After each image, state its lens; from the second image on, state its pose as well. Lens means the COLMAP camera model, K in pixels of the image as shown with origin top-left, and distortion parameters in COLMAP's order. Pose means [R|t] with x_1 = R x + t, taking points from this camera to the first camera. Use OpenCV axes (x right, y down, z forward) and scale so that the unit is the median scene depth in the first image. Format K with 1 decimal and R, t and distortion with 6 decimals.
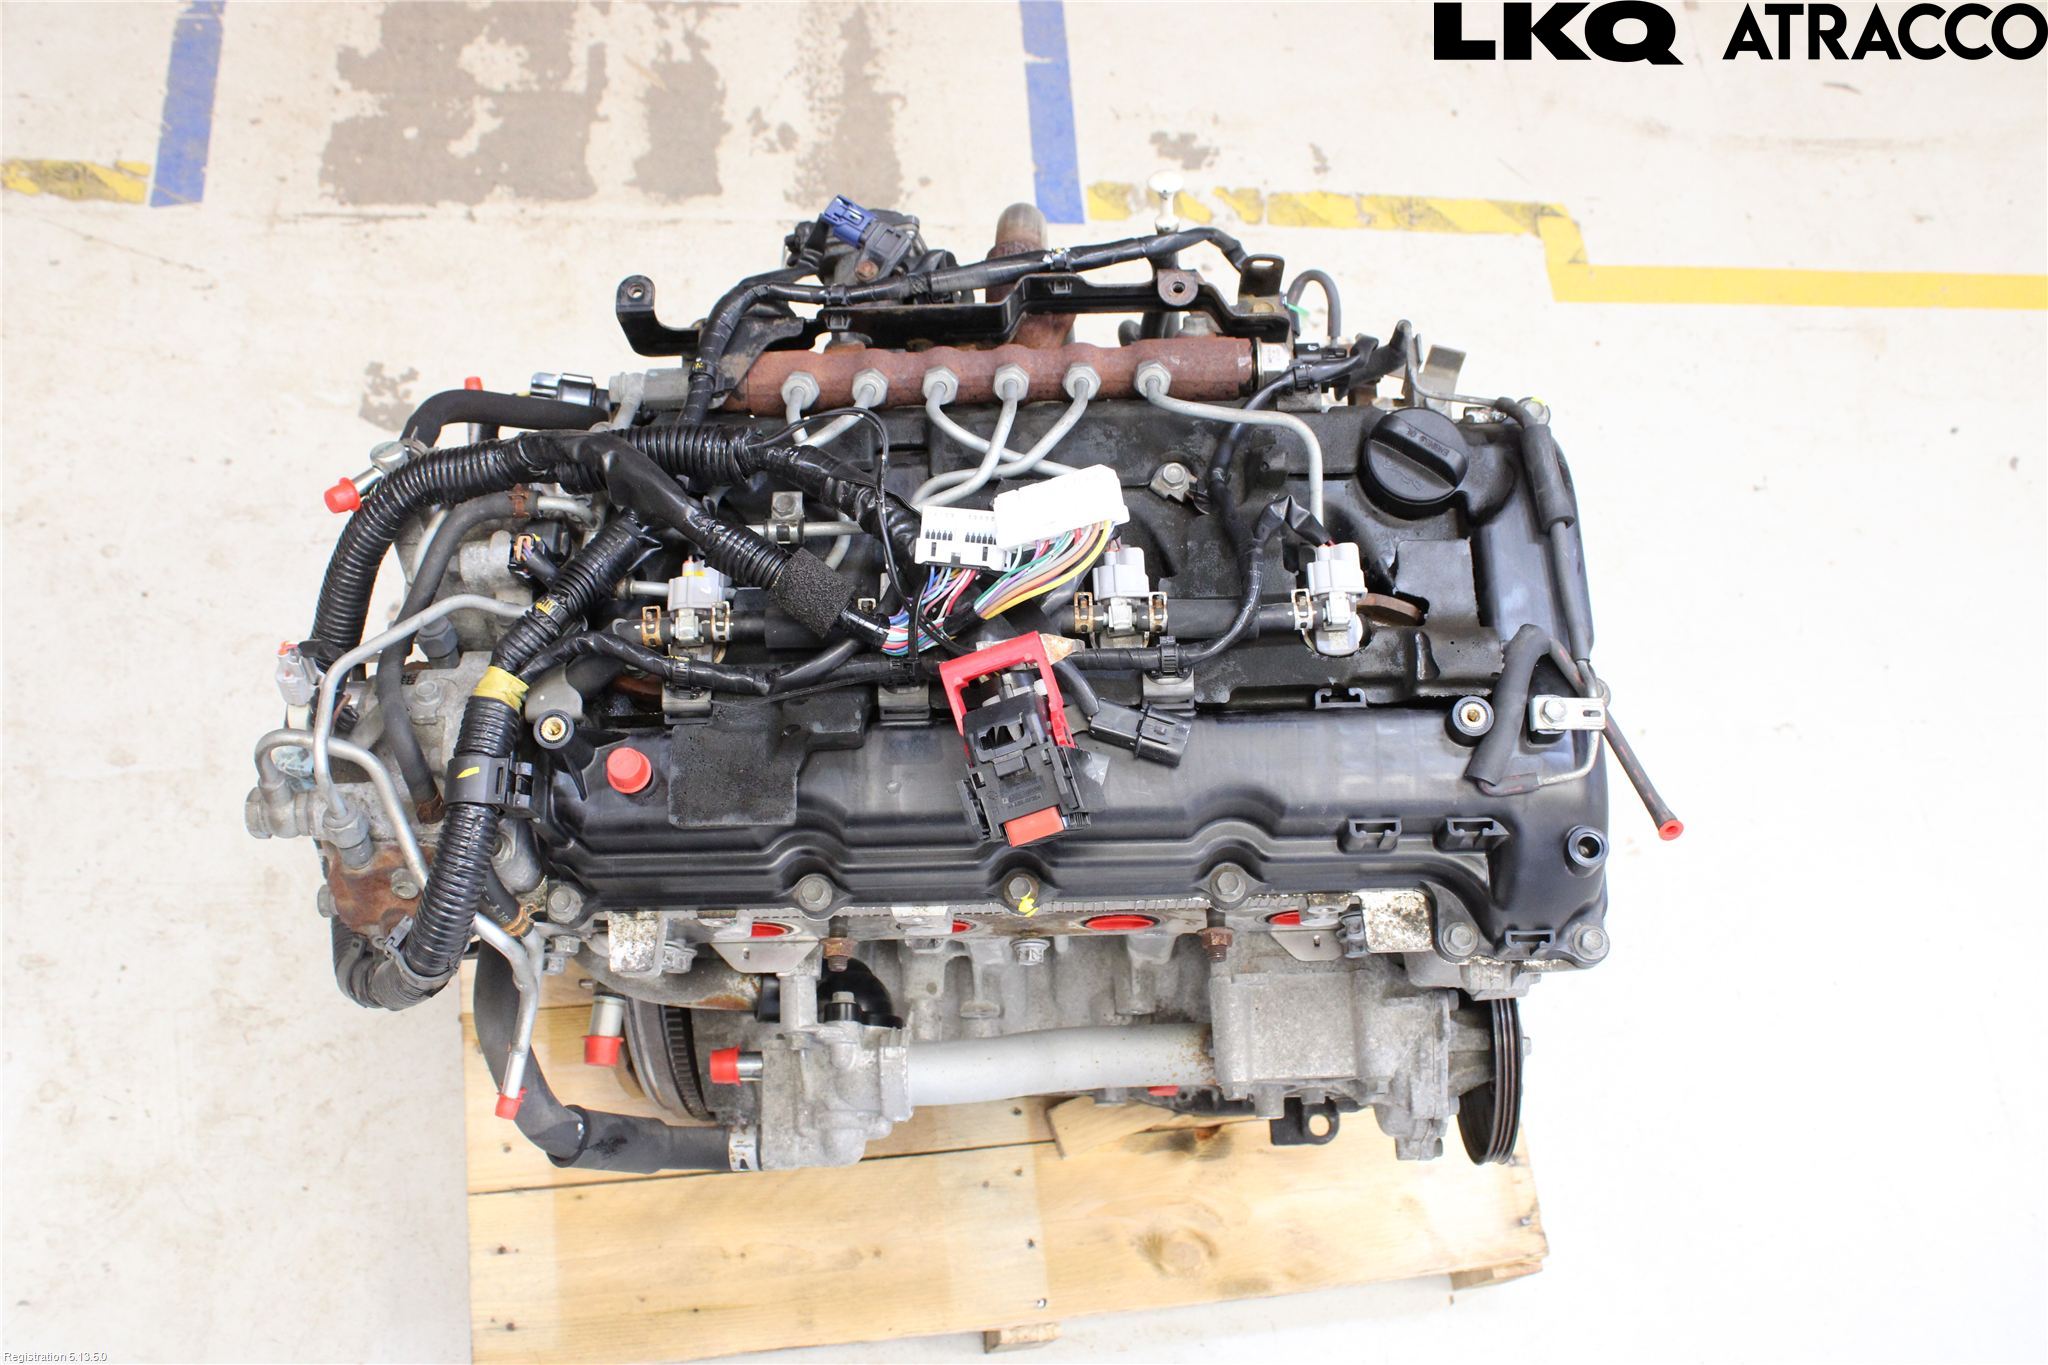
lens RADIAL K [[1956.4, 0, 1033.5], [0, 1956.4, 689.1], [0, 0, 1]] dist [-0.084345, 0.000000]
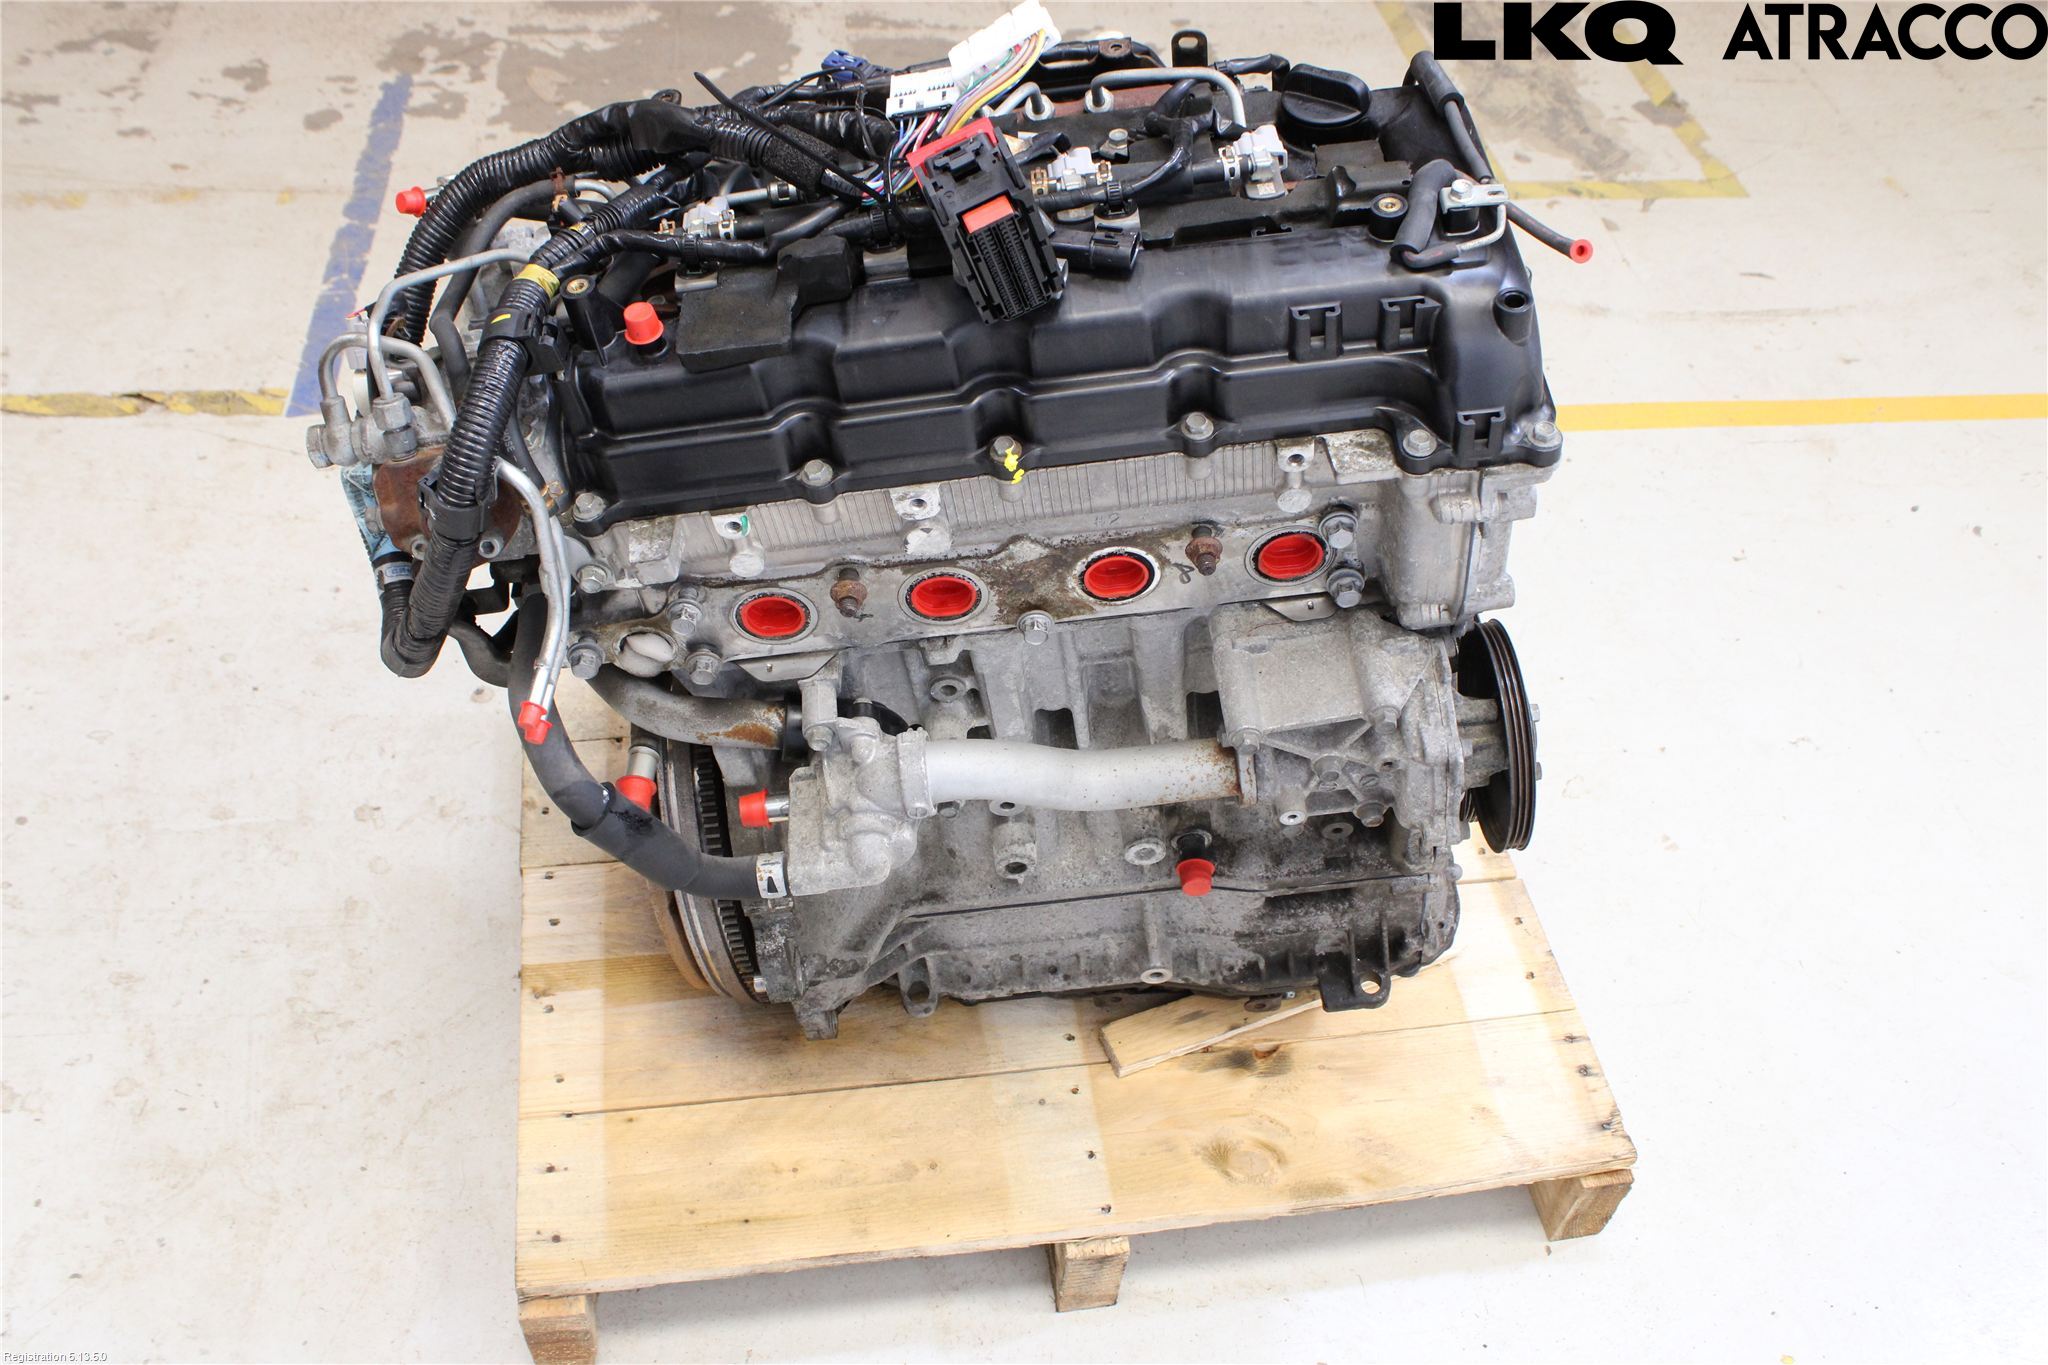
lens RADIAL K [[1857.6, 0, 1018.8], [0, 1857.6, 679.2], [0, 0, 1]] dist [-0.112502, 0.024376]
pose [[0.995501, -0.082489, -0.046609, 0.024732], [0.061664, 0.937570, -0.342285, 0.370582], [0.071934, 0.337871, 0.938439, 0.054993]]
